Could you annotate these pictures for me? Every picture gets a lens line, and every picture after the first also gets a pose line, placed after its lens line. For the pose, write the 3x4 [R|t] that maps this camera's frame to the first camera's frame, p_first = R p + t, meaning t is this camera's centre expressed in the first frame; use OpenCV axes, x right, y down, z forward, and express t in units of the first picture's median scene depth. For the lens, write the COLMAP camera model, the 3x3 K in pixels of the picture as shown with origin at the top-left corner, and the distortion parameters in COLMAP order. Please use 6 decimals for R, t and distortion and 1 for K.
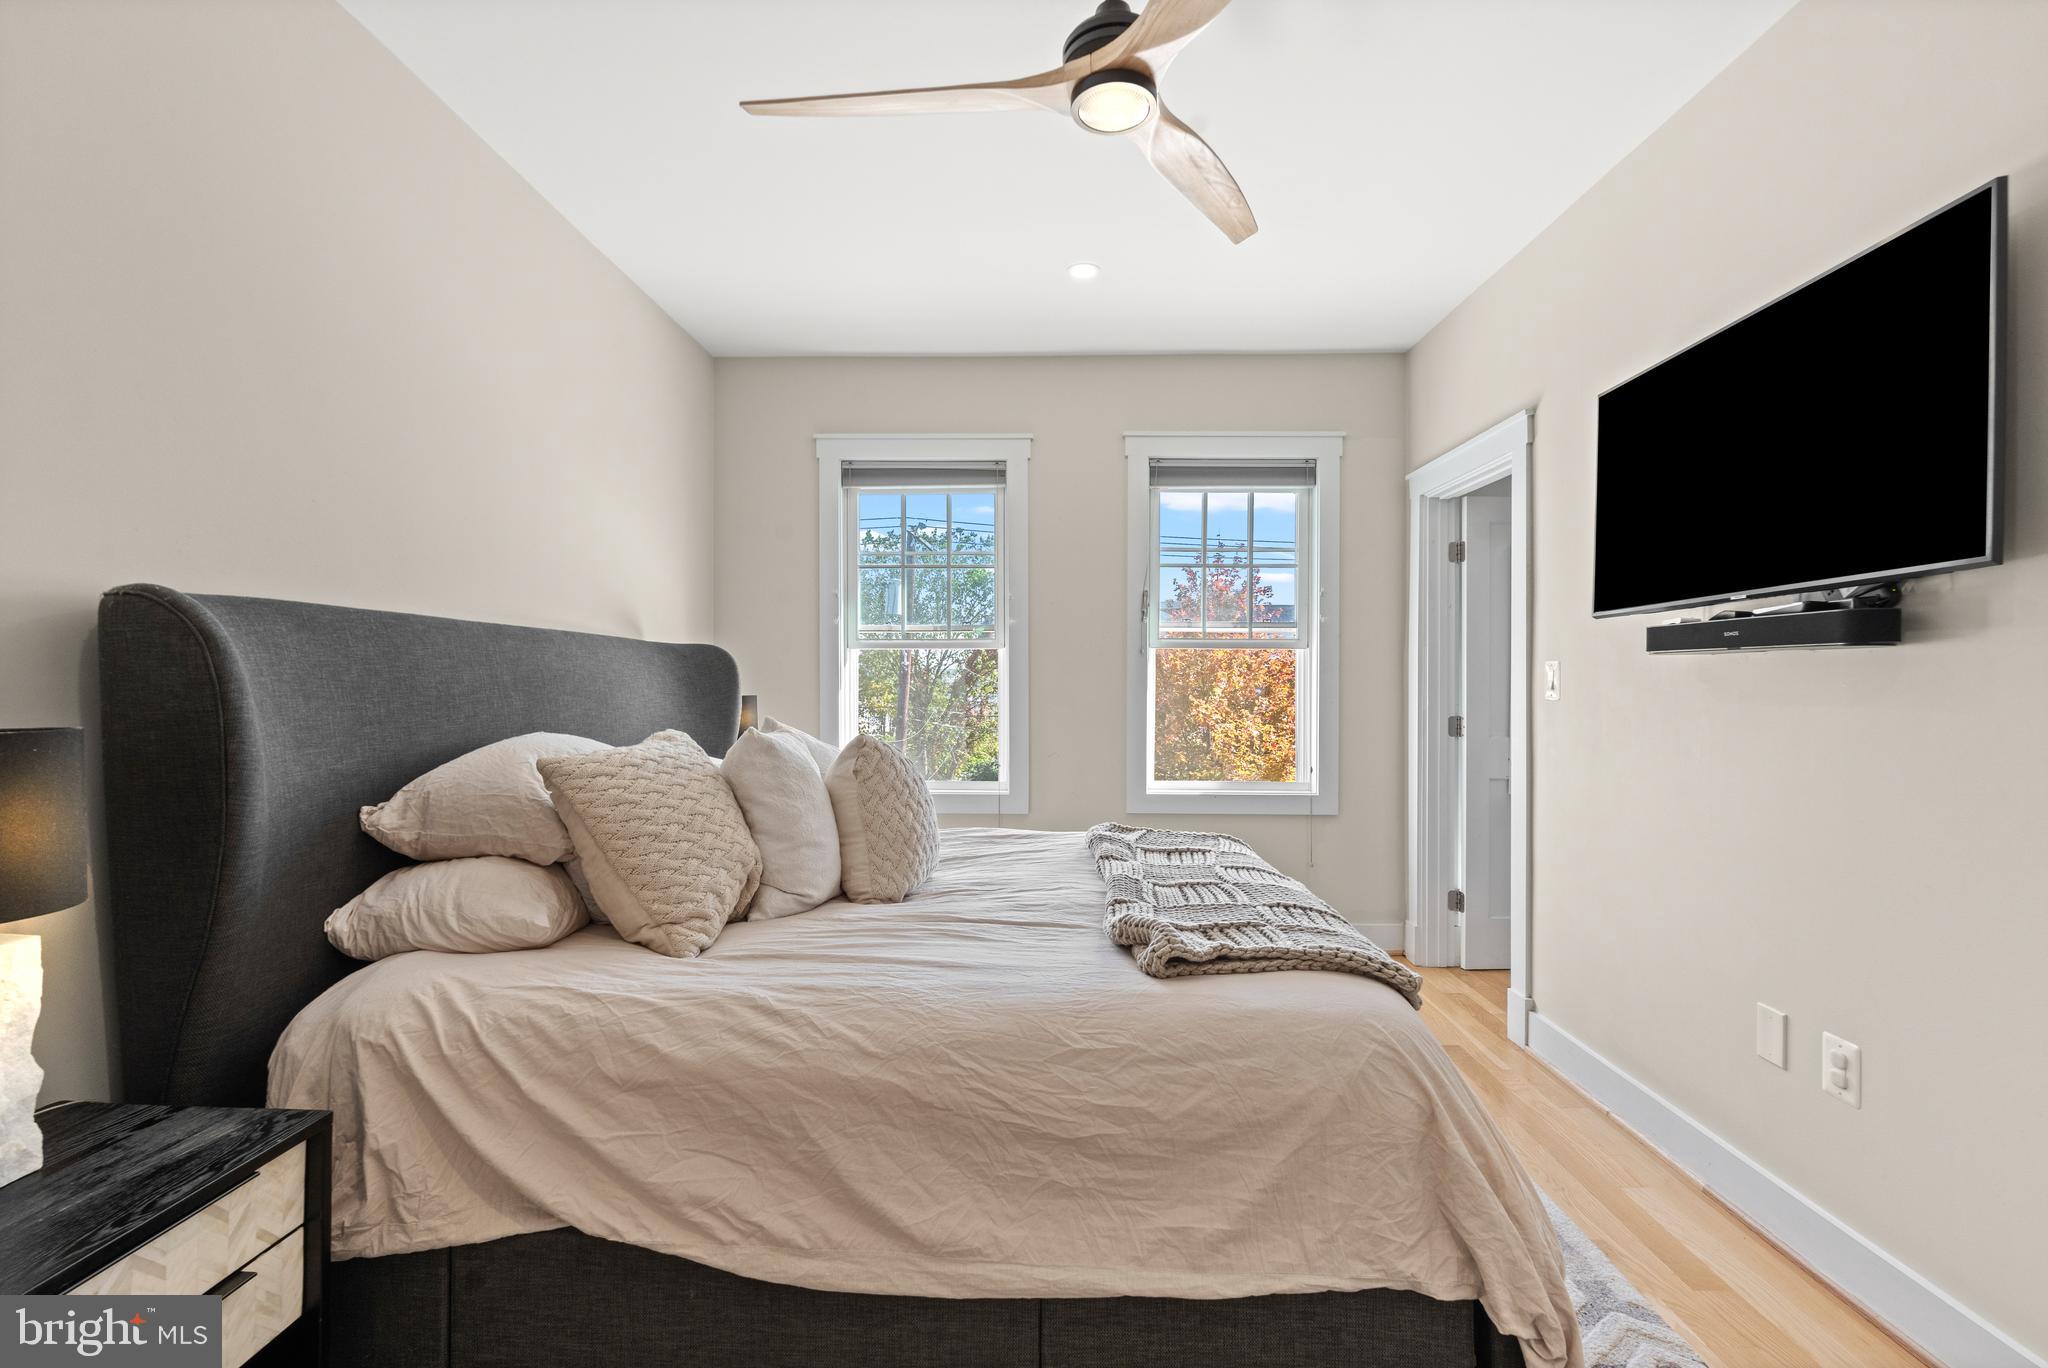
lens RADIAL K [[918.7, 0, 1021.7], [0, 918.7, 684.9], [0, 0, 1]] dist [-0.002659, 0.001076]
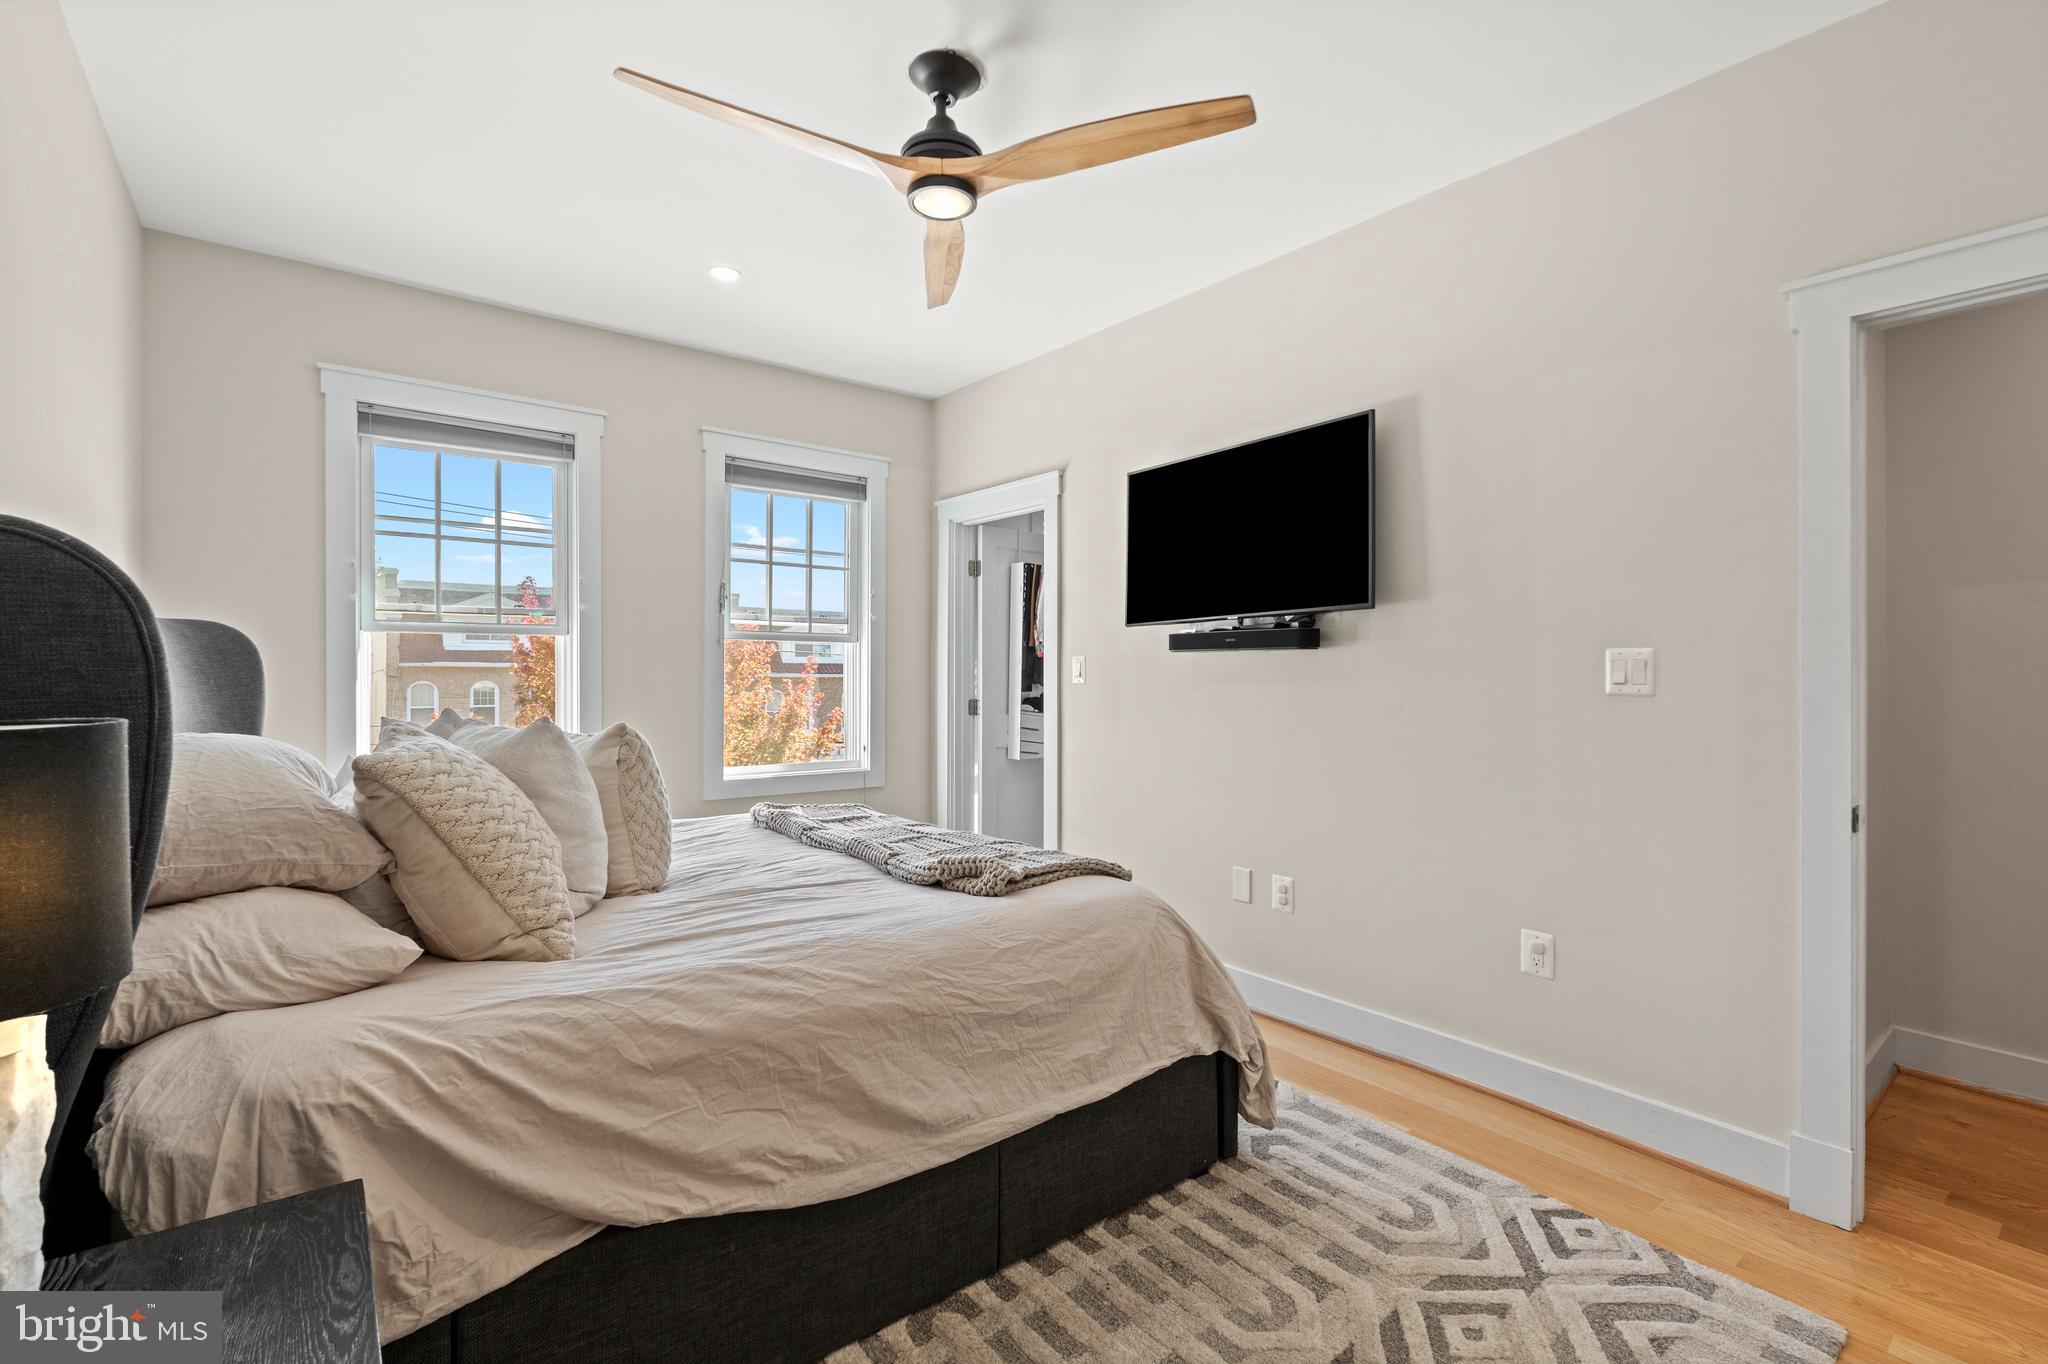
lens RADIAL K [[918.7, 0, 1016.8], [0, 918.7, 676.5], [0, 0, 1]] dist [-0.002659, 0.001076]
pose [[0.770457, -0.001917, 0.637489, -0.633801], [0.003224, 0.999994, -0.000889, 0.010296], [-0.637484, 0.002740, 0.770459, -0.013492]]
